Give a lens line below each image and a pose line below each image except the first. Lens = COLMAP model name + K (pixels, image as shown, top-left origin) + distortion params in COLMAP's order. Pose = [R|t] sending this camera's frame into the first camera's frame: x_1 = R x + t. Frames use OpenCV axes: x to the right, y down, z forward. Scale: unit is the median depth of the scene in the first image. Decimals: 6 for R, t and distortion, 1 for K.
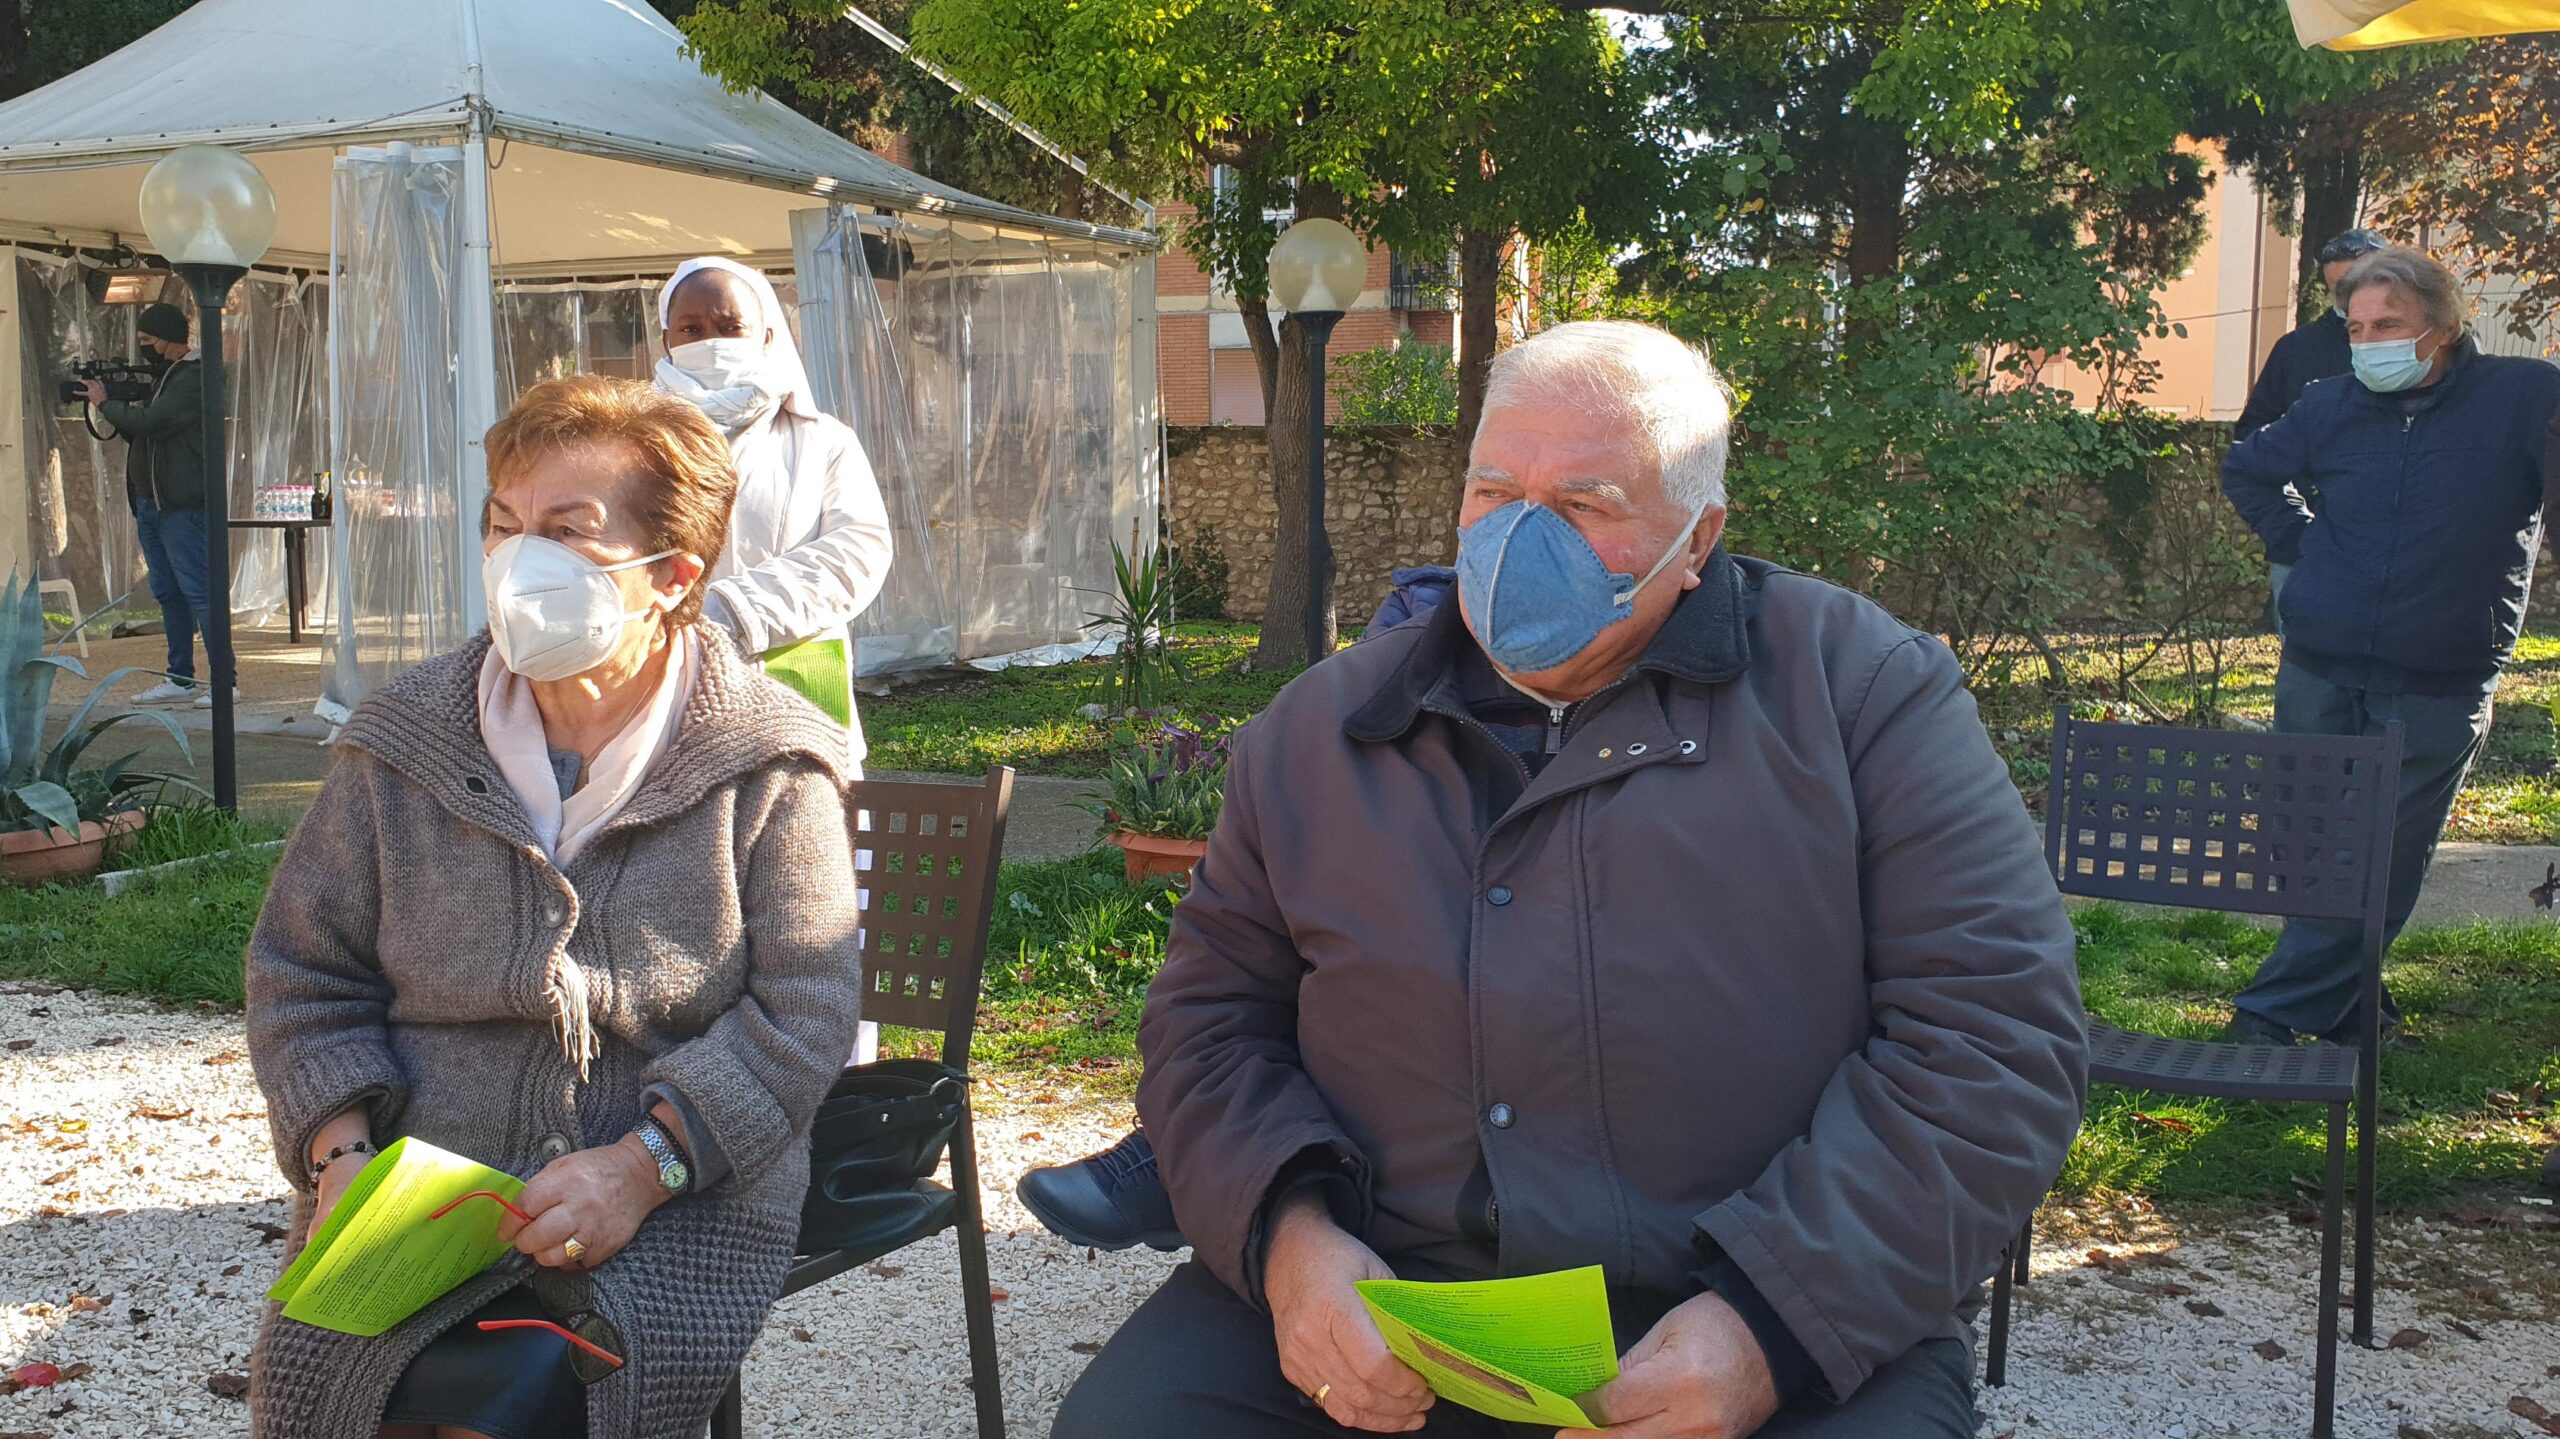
lens RADIAL K [[2302.5, 0, 1280.0], [0, 2302.5, 719.5], [0, 0, 1]] dist [-0.037824, 0.001416]
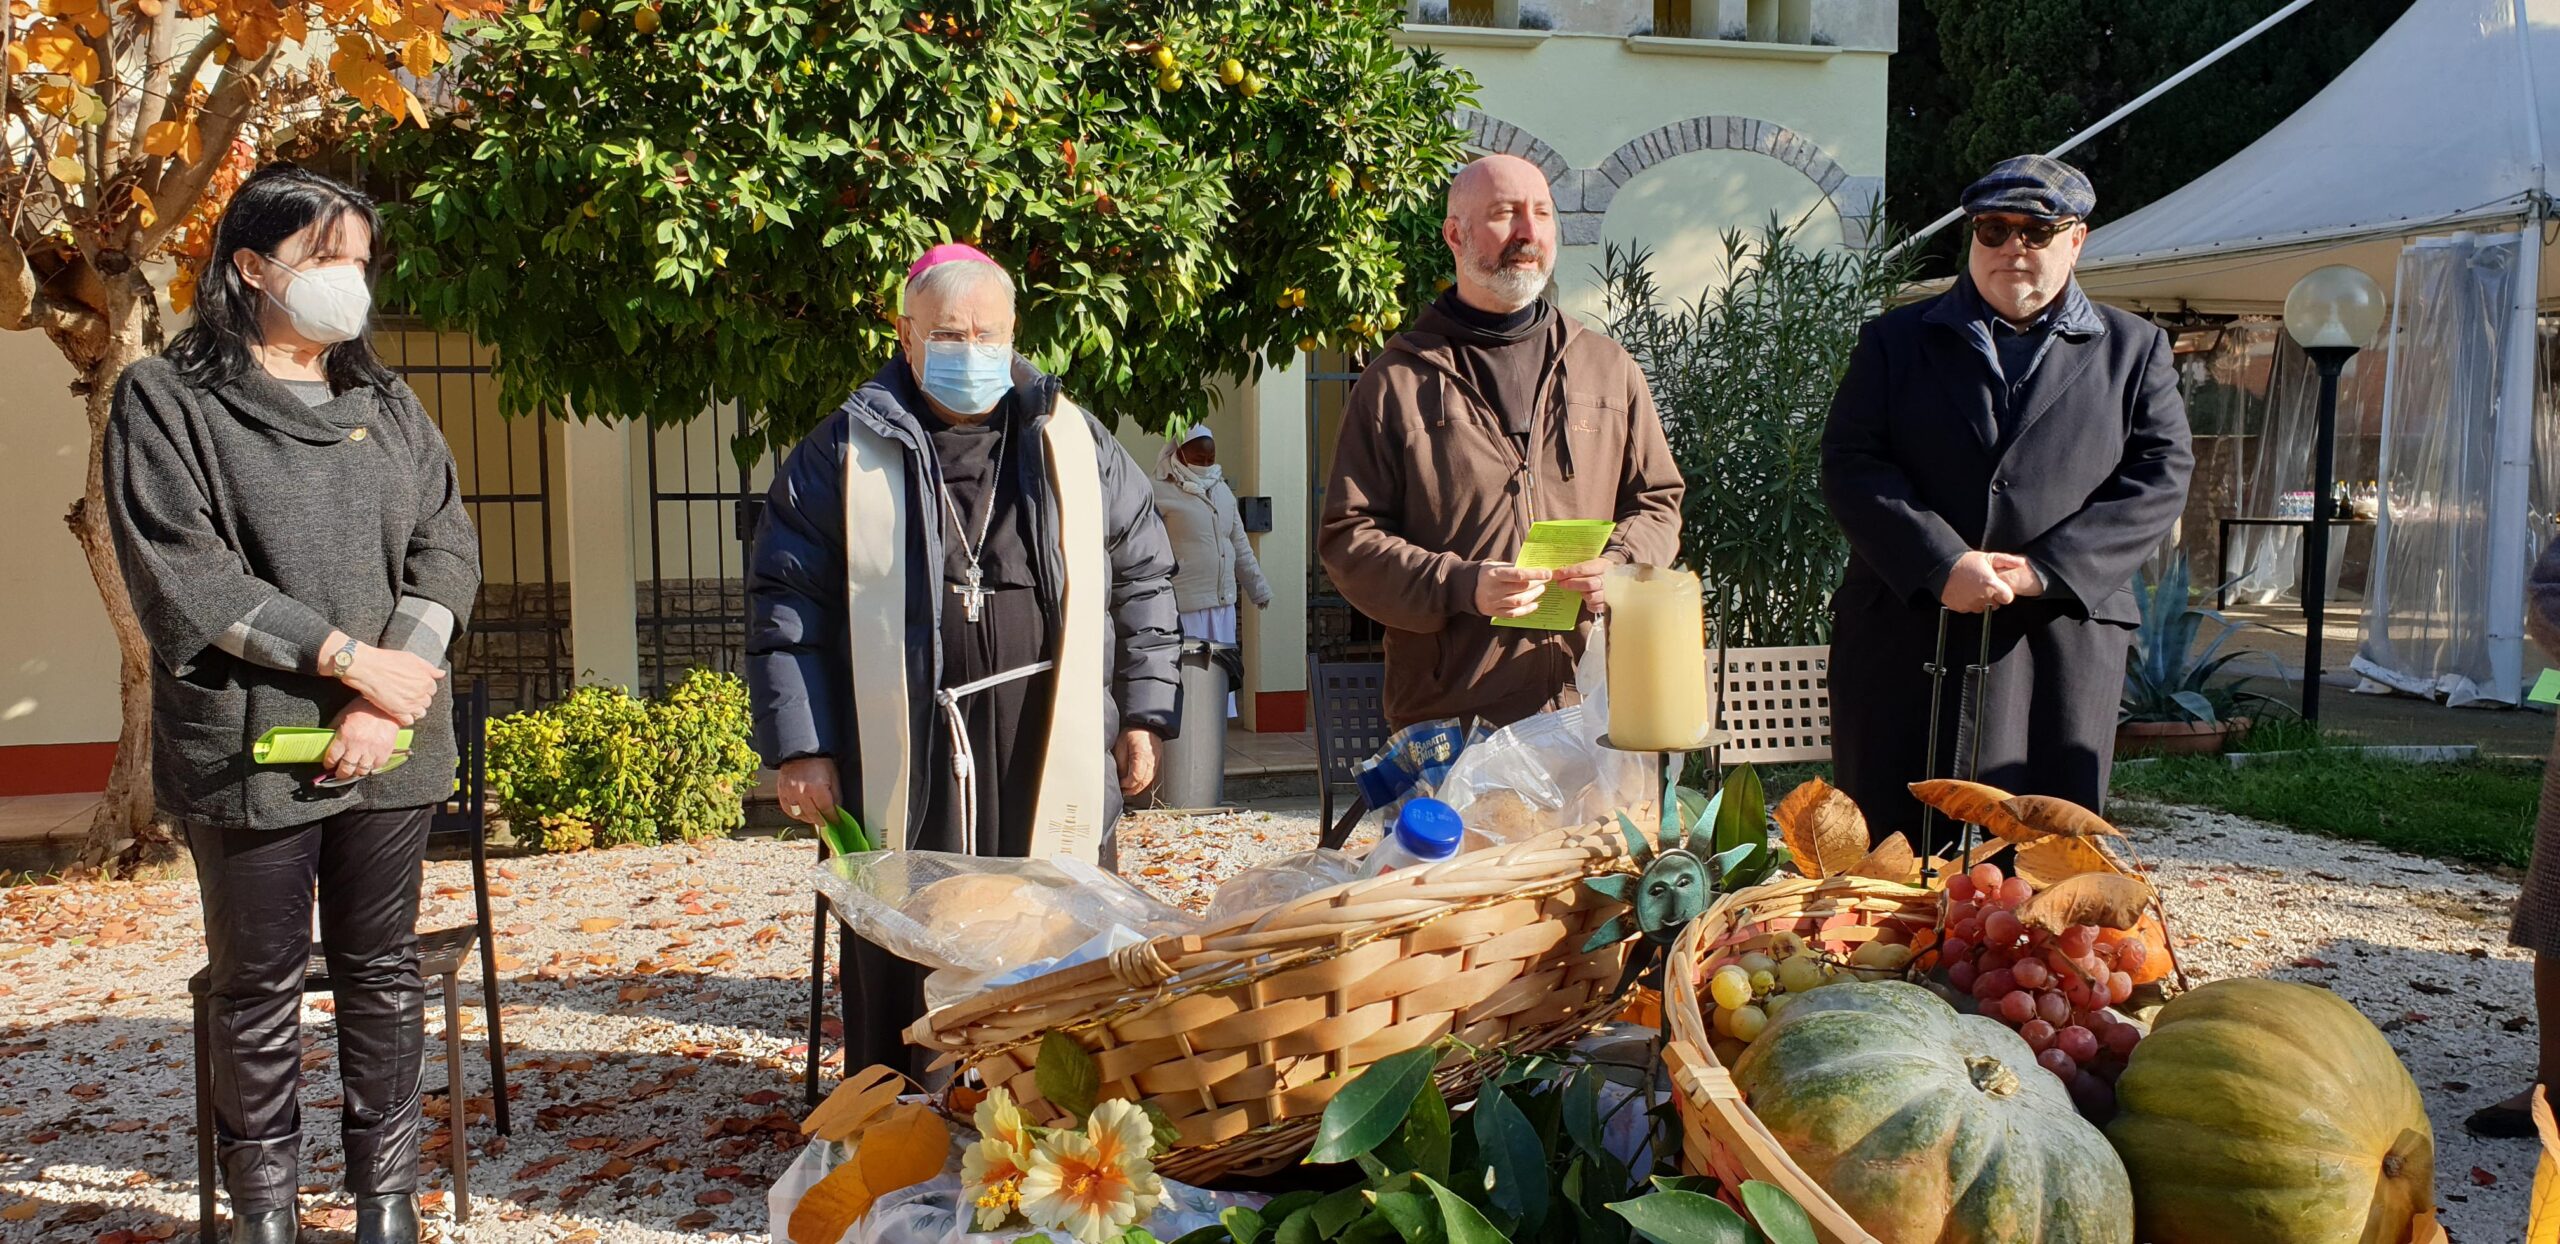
lens RADIAL K [[2006.0, 0, 1262.1], [0, 2006.0, 658.9], [0, 0, 1]] dist [0.028175, -0.000794]
pose [[0.655908, 0.063802, -0.752140, 0.049144], [-0.075815, 0.996951, 0.018454, 0.019960], [0.751024, 0.044919, 0.658745, -0.263009]]
